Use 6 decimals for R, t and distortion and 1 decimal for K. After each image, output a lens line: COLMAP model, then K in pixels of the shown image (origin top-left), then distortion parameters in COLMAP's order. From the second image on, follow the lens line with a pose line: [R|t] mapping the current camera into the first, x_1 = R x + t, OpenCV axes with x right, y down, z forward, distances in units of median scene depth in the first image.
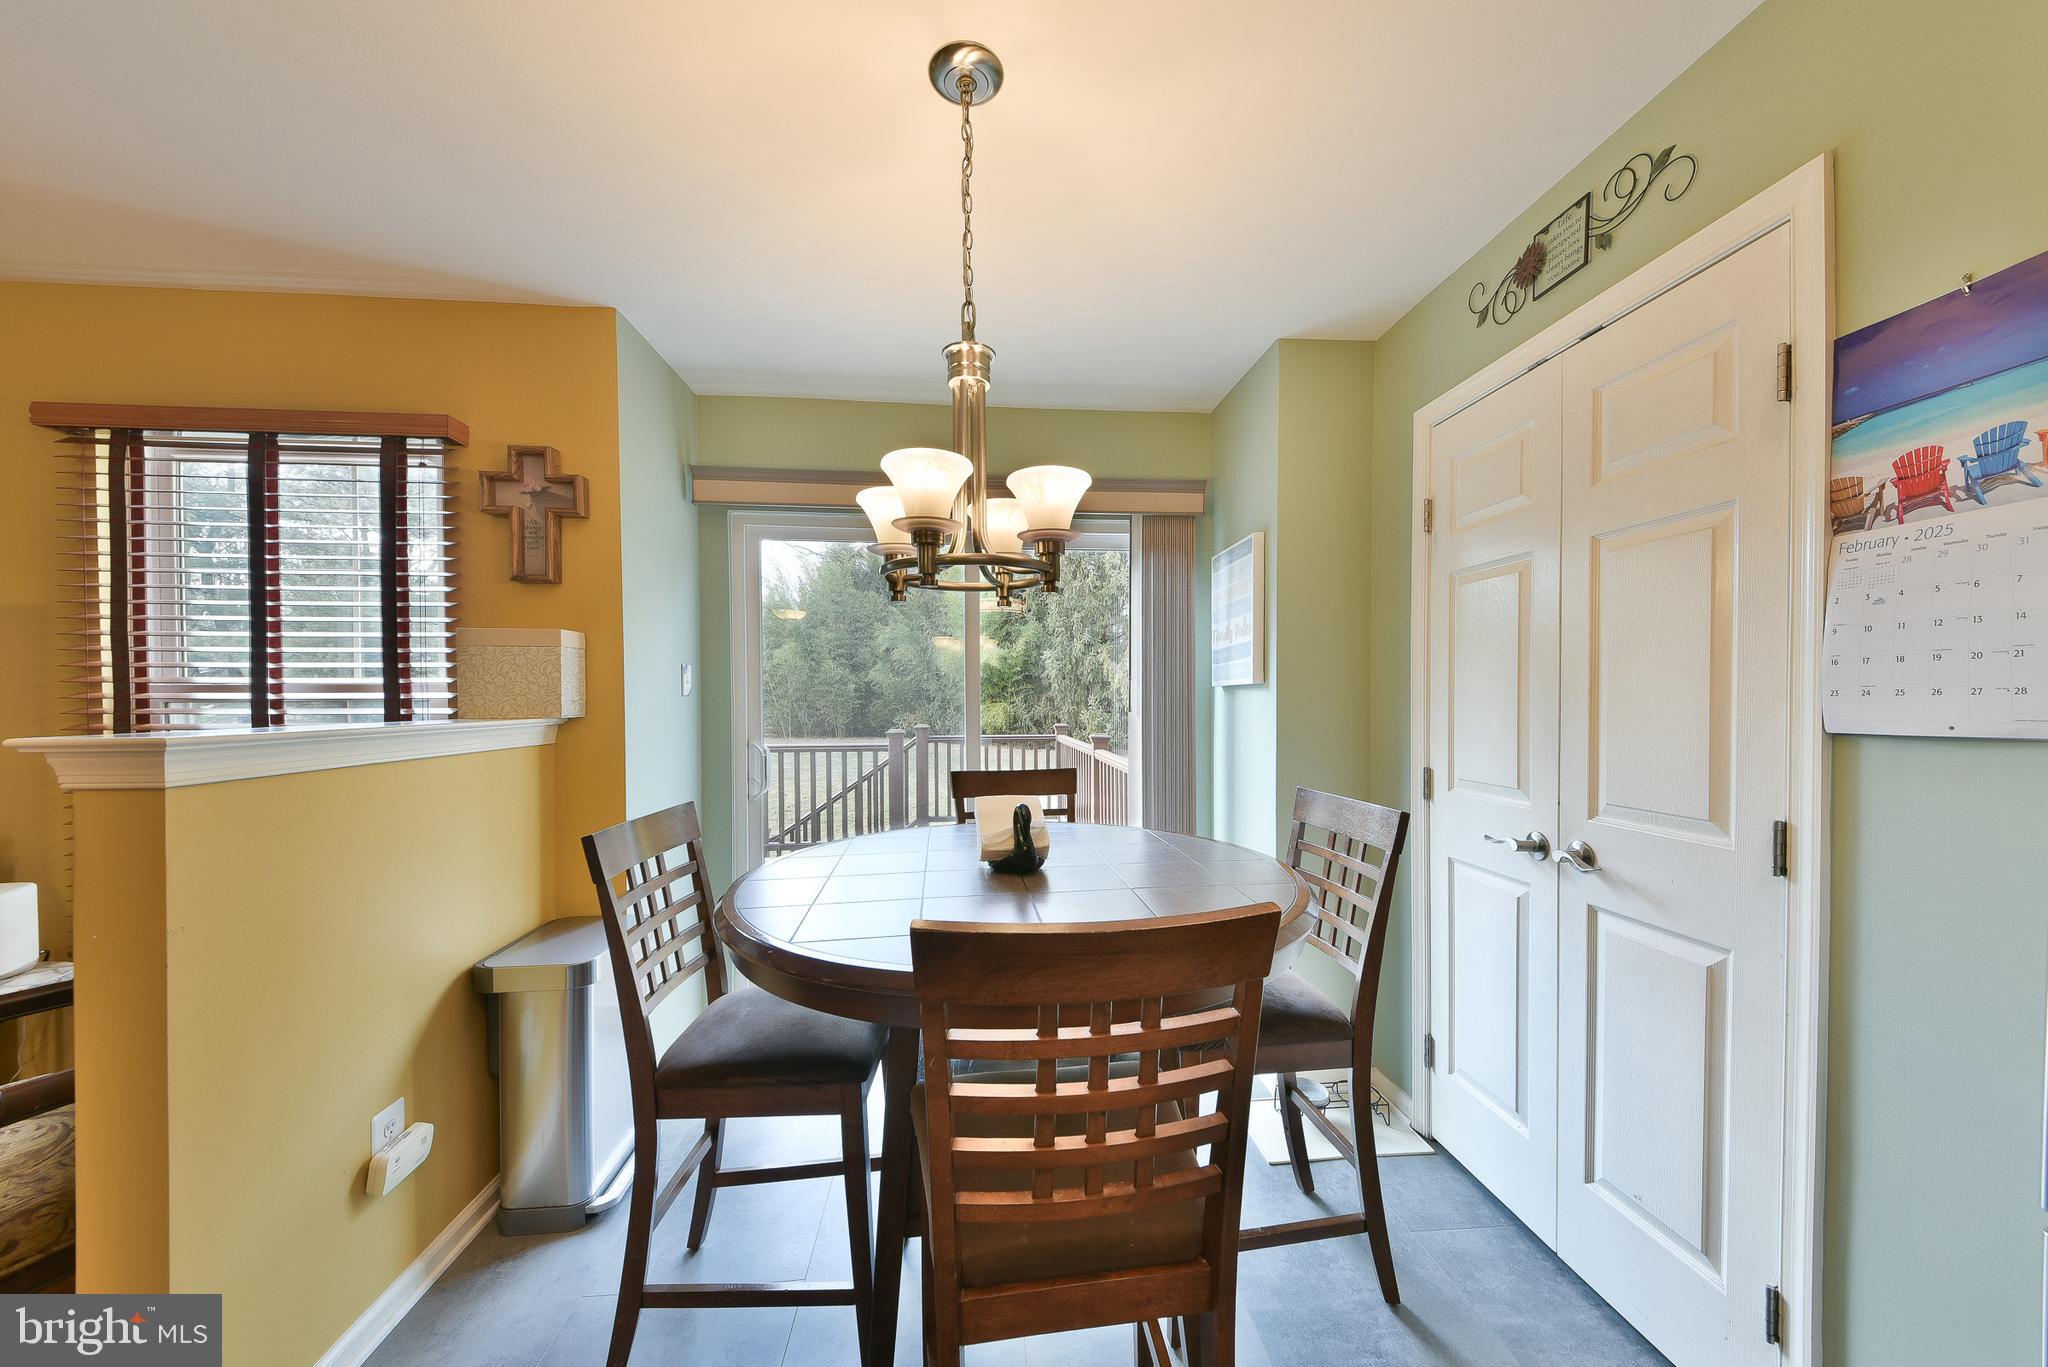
lens RADIAL K [[732.8, 0, 1036.1], [0, 732.8, 710.6], [0, 0, 1]] dist [0.009548, -0.004093]
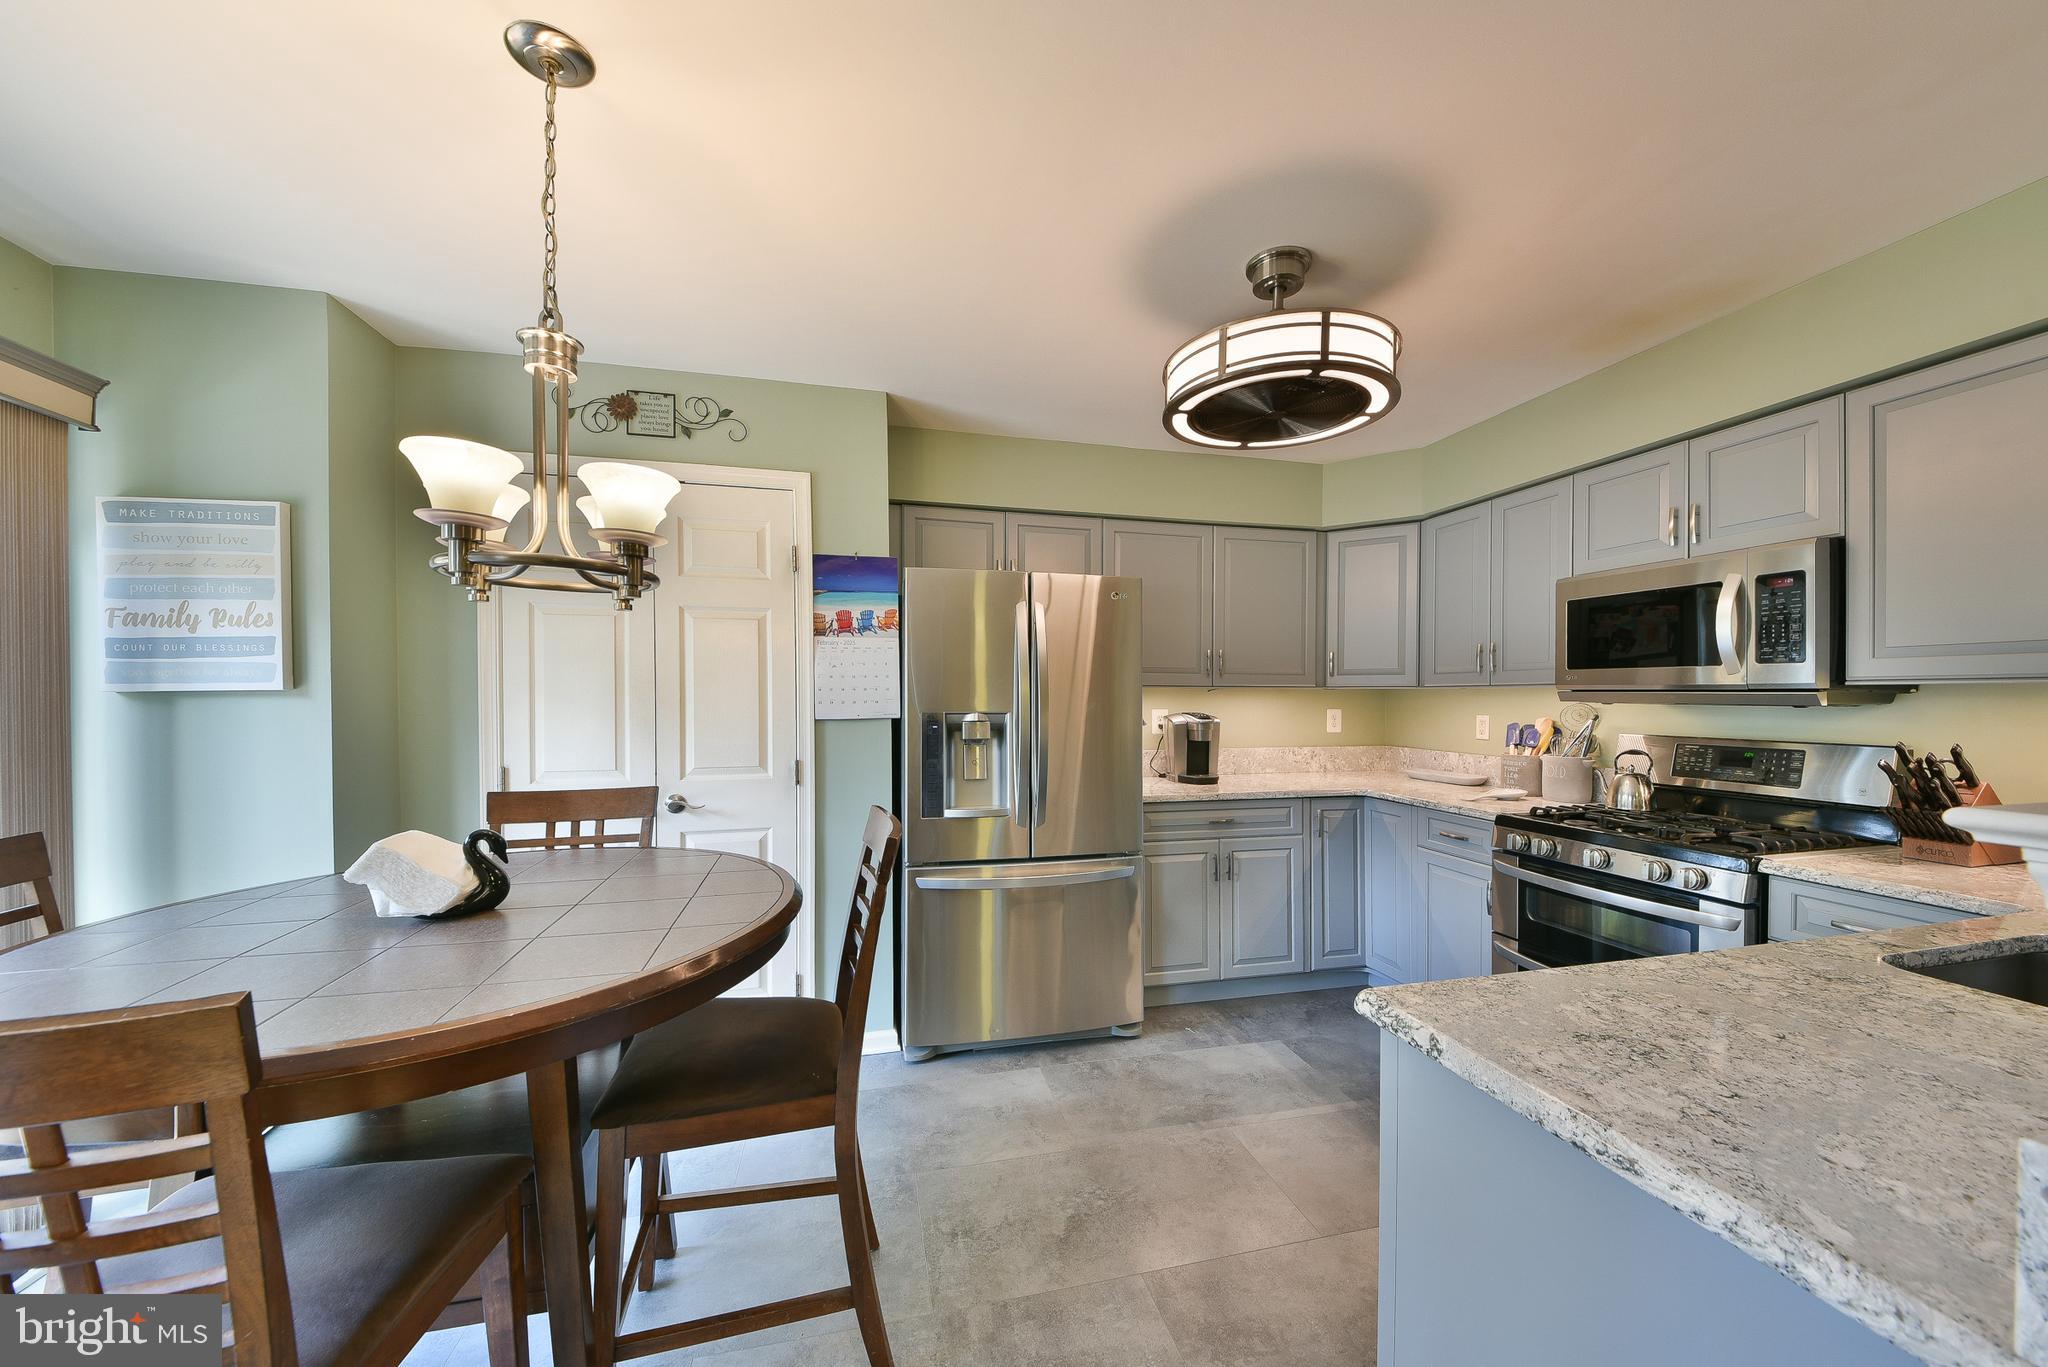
lens RADIAL K [[732.8, 0, 1030.2], [0, 732.8, 707.9], [0, 0, 1]] dist [0.009548, -0.004093]
pose [[-0.145451, -0.008447, 0.989329, -0.813821], [0.021219, 0.999707, 0.011655, -0.011661], [-0.989138, 0.022687, -0.145229, 0.396380]]
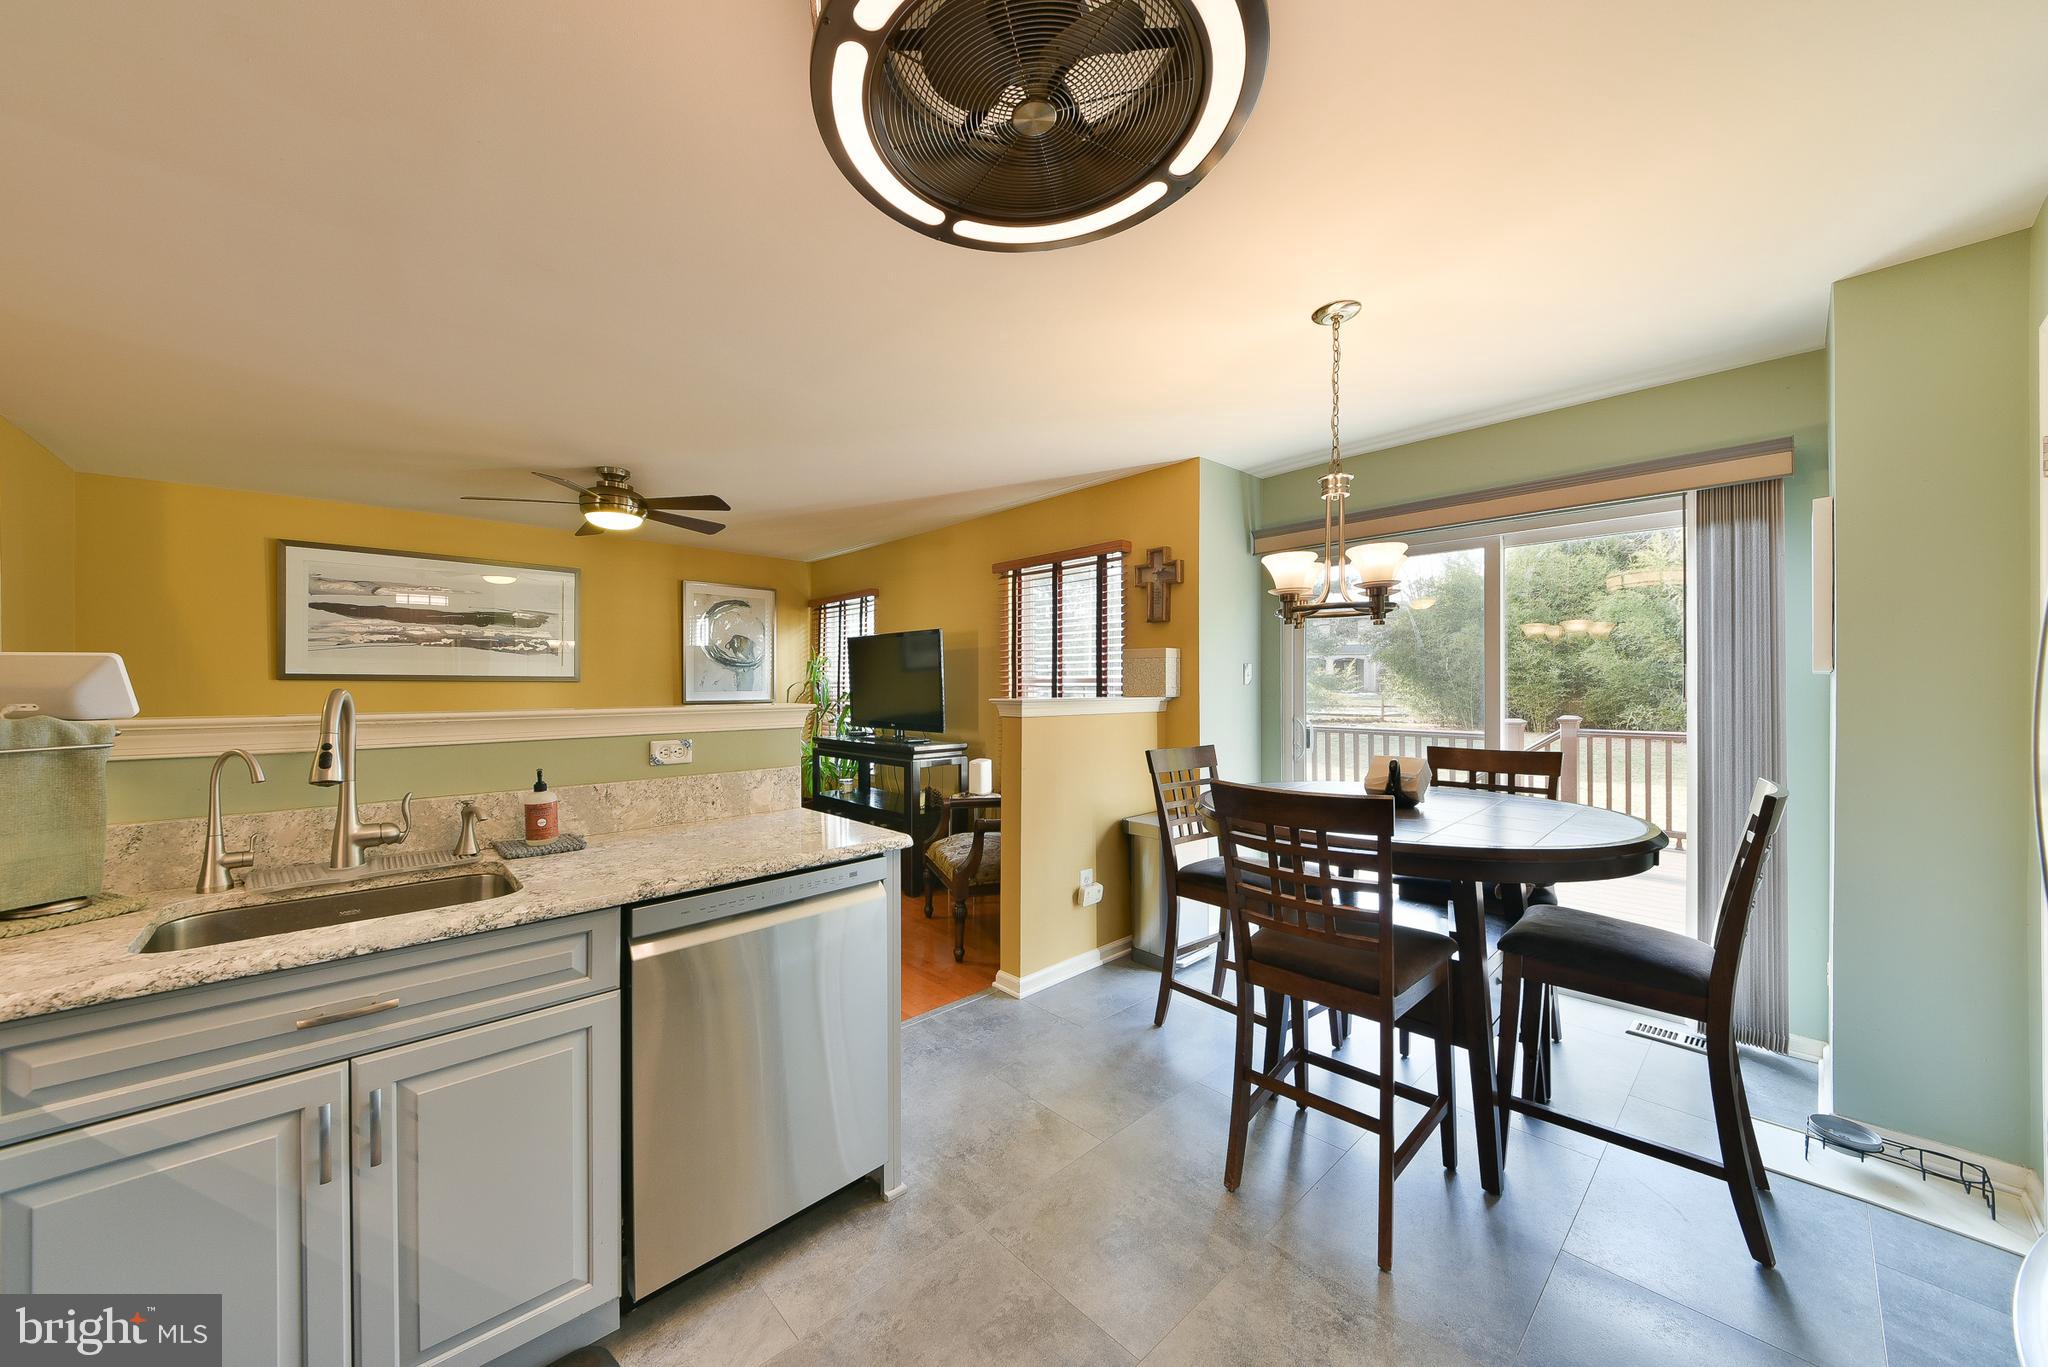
lens RADIAL K [[732.8, 0, 987.2], [0, 732.8, 681.3], [0, 0, 1]] dist [0.009548, -0.004093]
pose [[0.597346, -0.003844, -0.801974, 0.557438], [-0.014176, 0.999782, -0.015350, 0.005960], [0.801858, 0.020538, 0.597161, -0.445836]]
